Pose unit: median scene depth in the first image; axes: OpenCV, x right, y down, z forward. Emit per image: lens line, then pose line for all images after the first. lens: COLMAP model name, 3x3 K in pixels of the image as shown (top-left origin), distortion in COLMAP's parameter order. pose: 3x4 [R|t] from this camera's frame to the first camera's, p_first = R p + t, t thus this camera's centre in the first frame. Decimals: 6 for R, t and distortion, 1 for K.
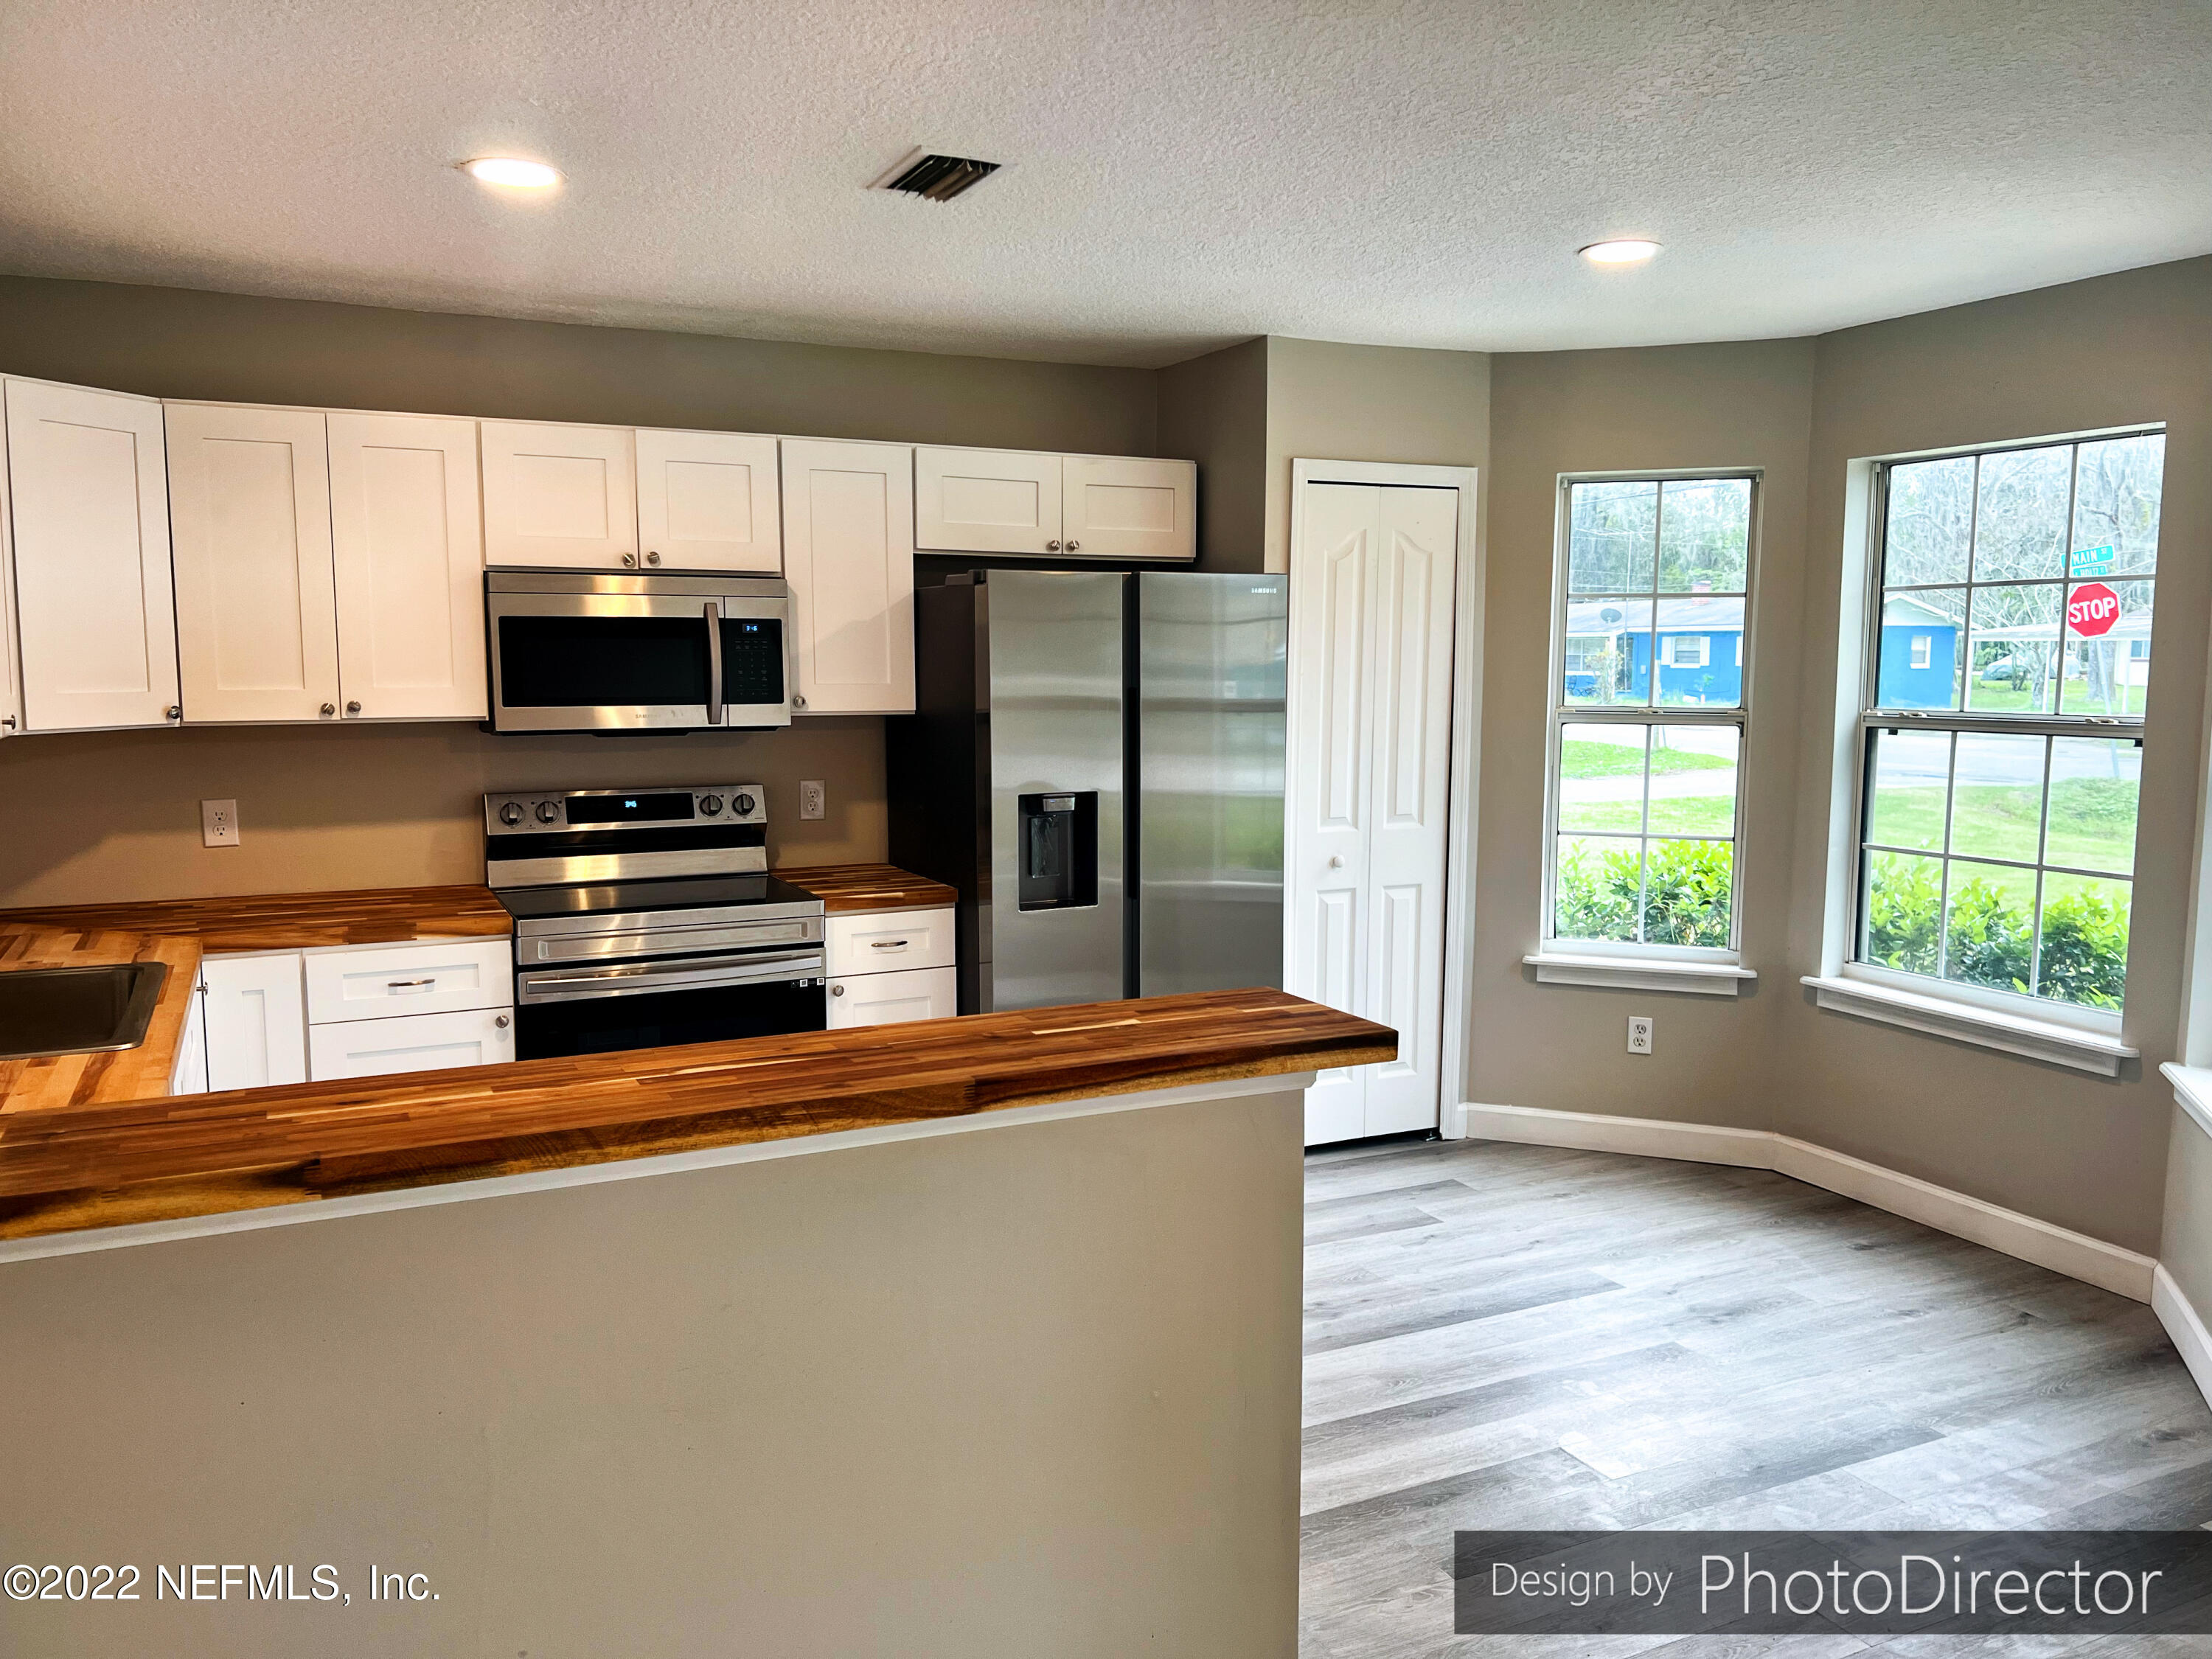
lens RADIAL K [[1642.5, 0, 1123.8], [0, 1642.5, 830.7], [0, 0, 1]] dist [0.054971, -0.054132]
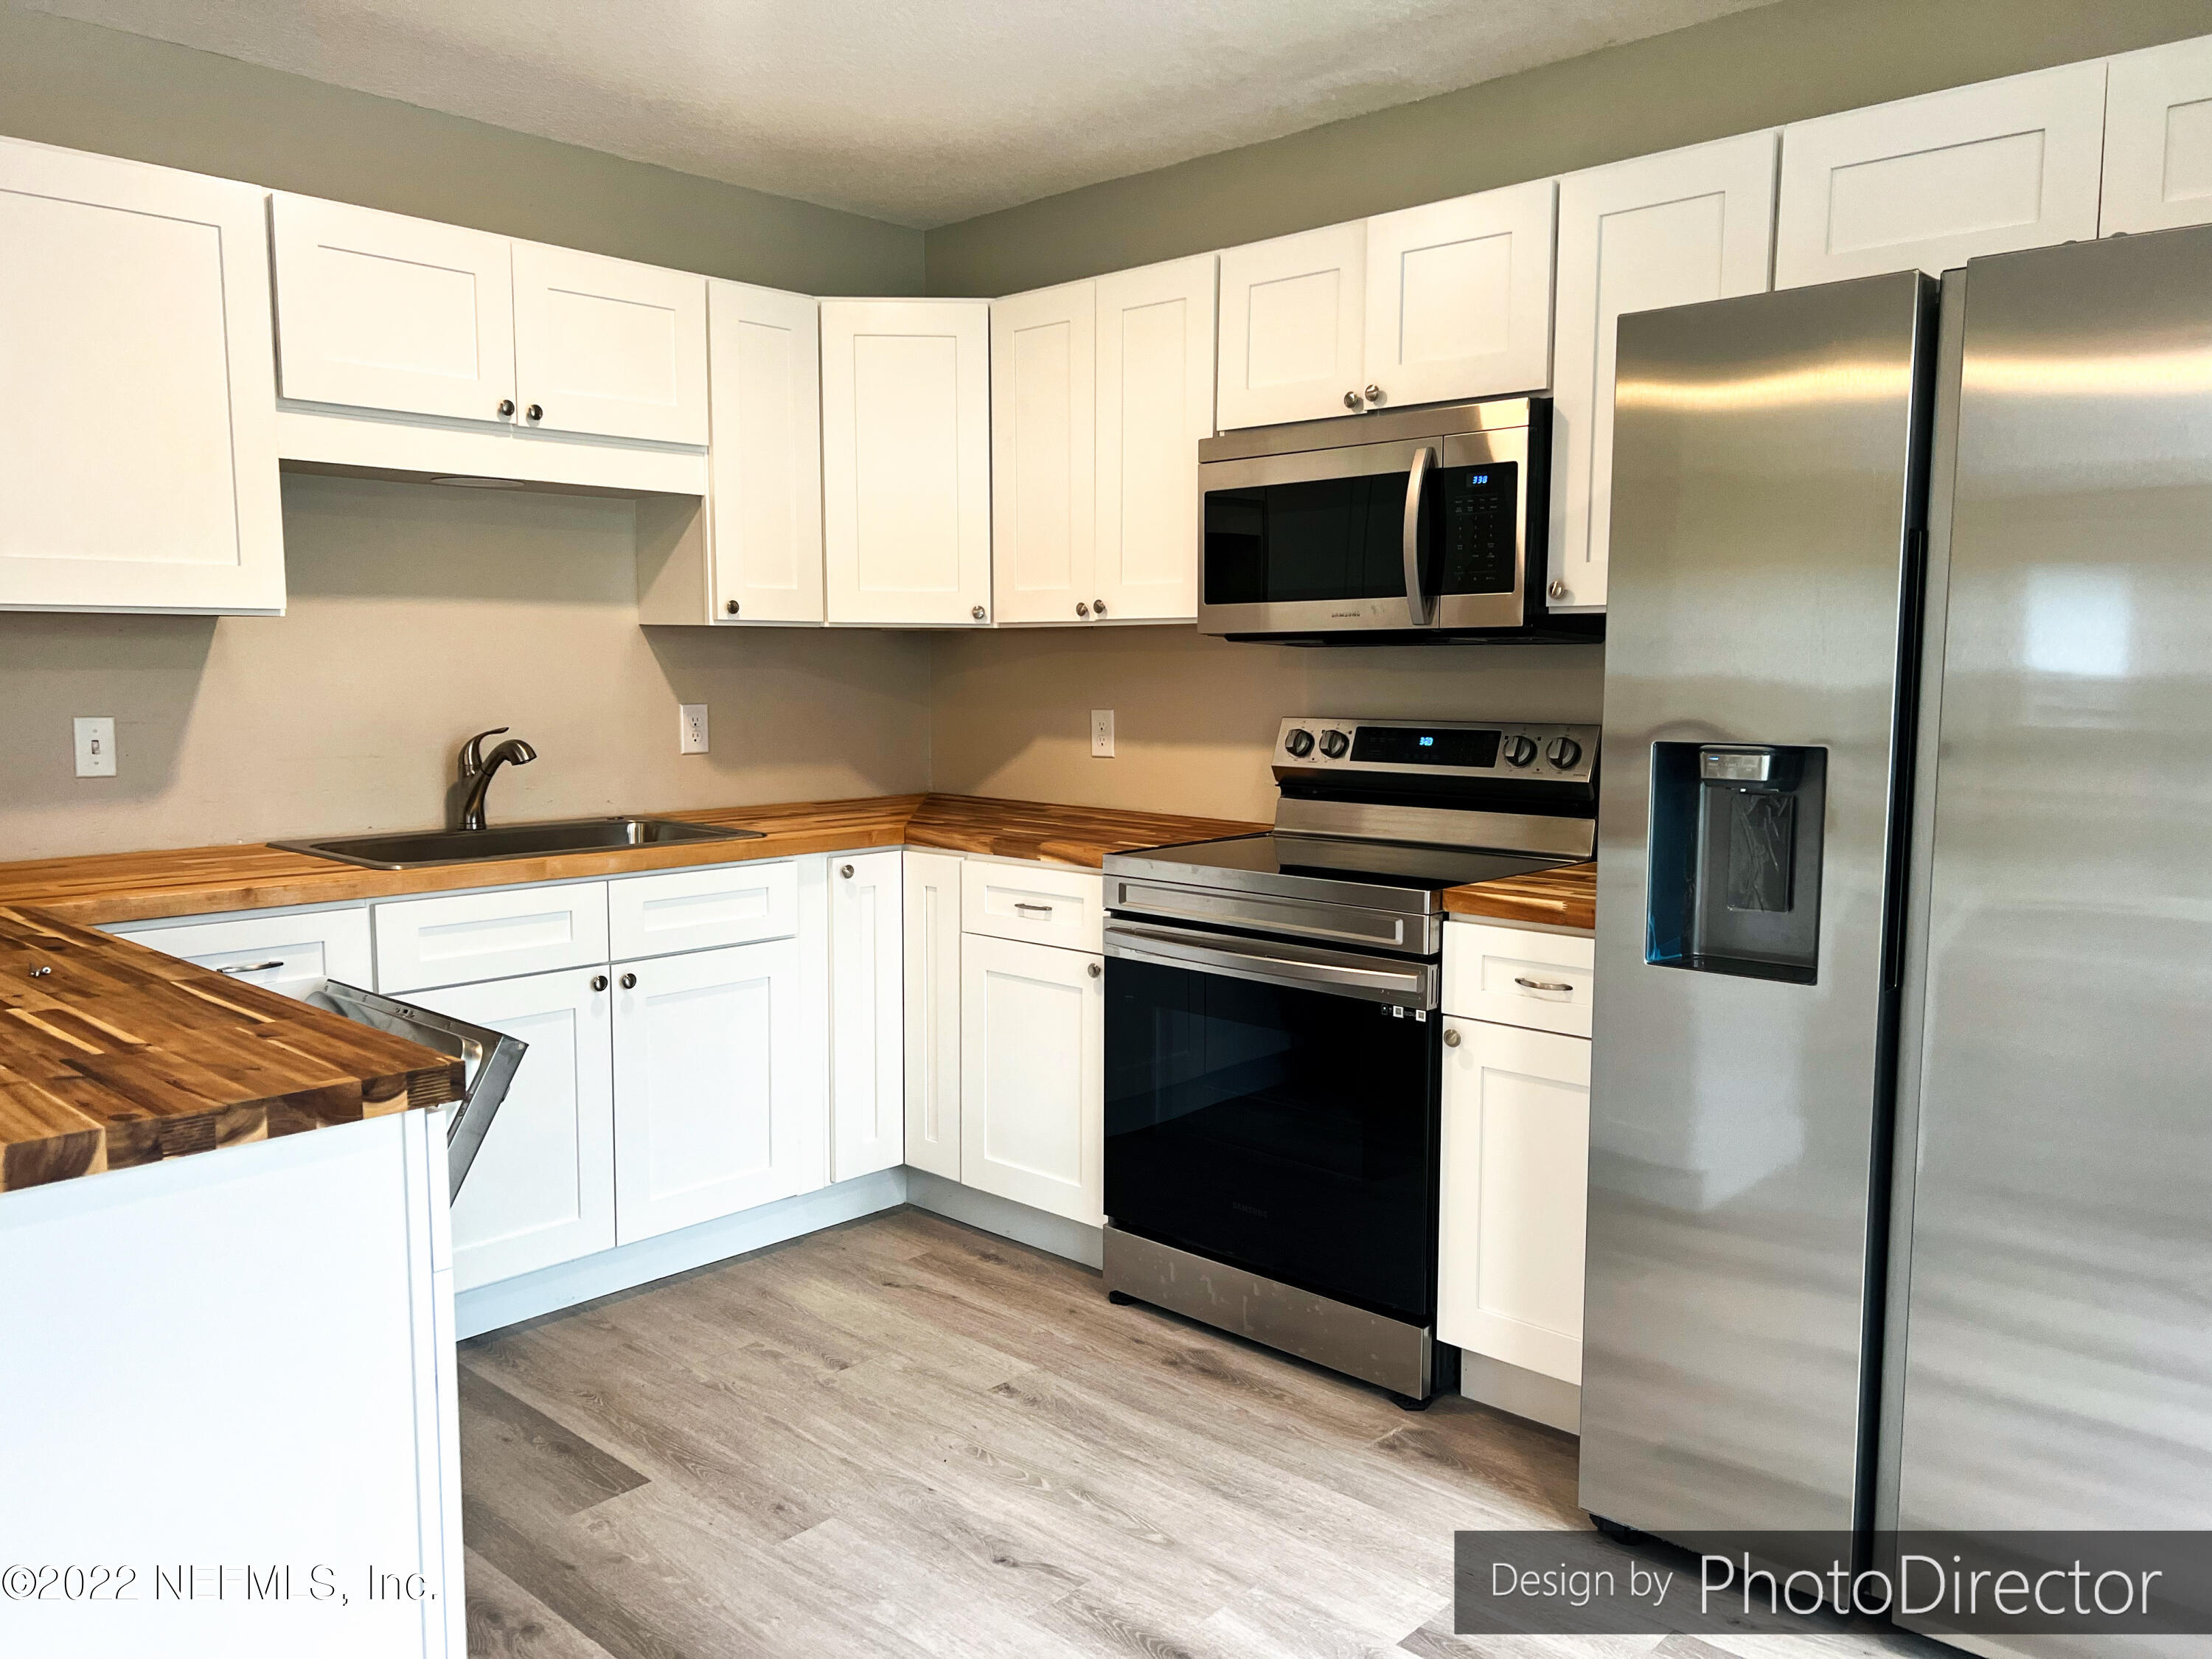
lens RADIAL K [[1642.5, 0, 1096.2], [0, 1642.5, 835.7], [0, 0, 1]] dist [0.054971, -0.054132]
pose [[0.344554, 0.098578, -0.933576, 0.349521], [-0.102881, 0.992446, 0.066824, -0.008197], [0.933112, 0.073023, 0.352093, 0.605638]]
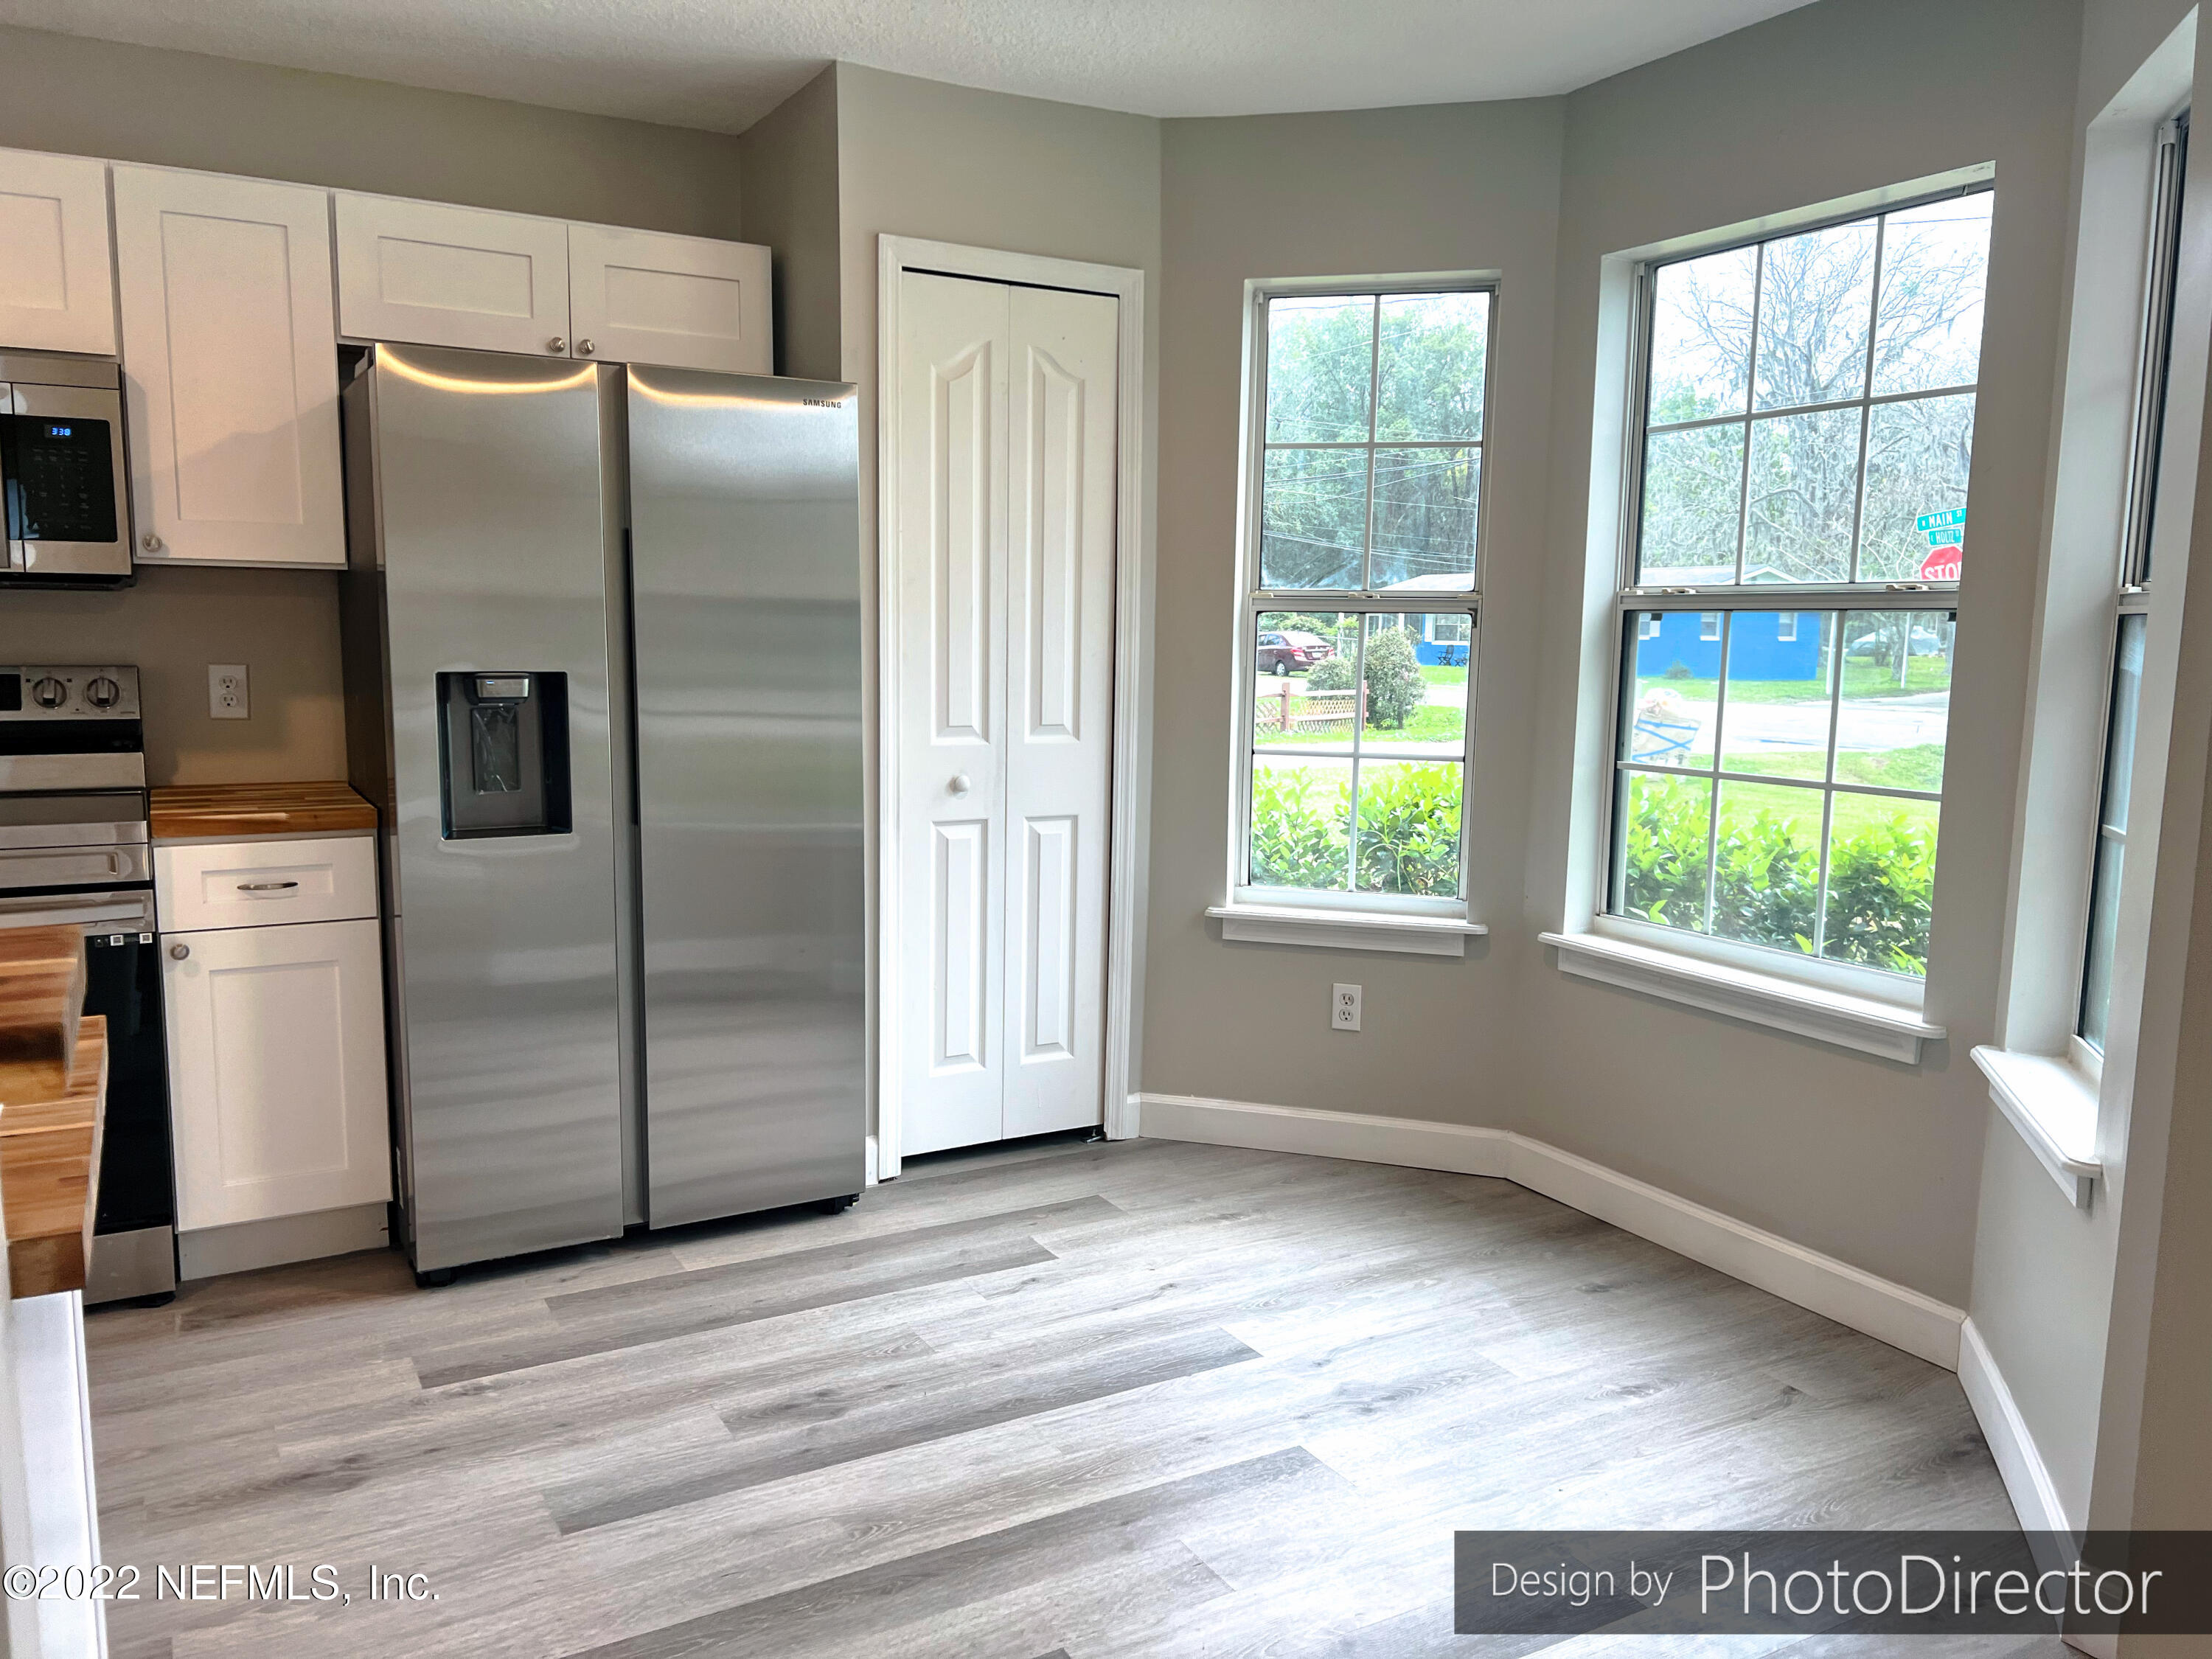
lens RADIAL K [[1642.5, 0, 1124.7], [0, 1642.5, 831.3], [0, 0, 1]] dist [0.054971, -0.054132]
pose [[0.997806, 0.005748, 0.065948, 0.171786], [-0.006995, 0.999801, 0.018681, 0.028825], [-0.065828, -0.019101, 0.997648, 0.253448]]
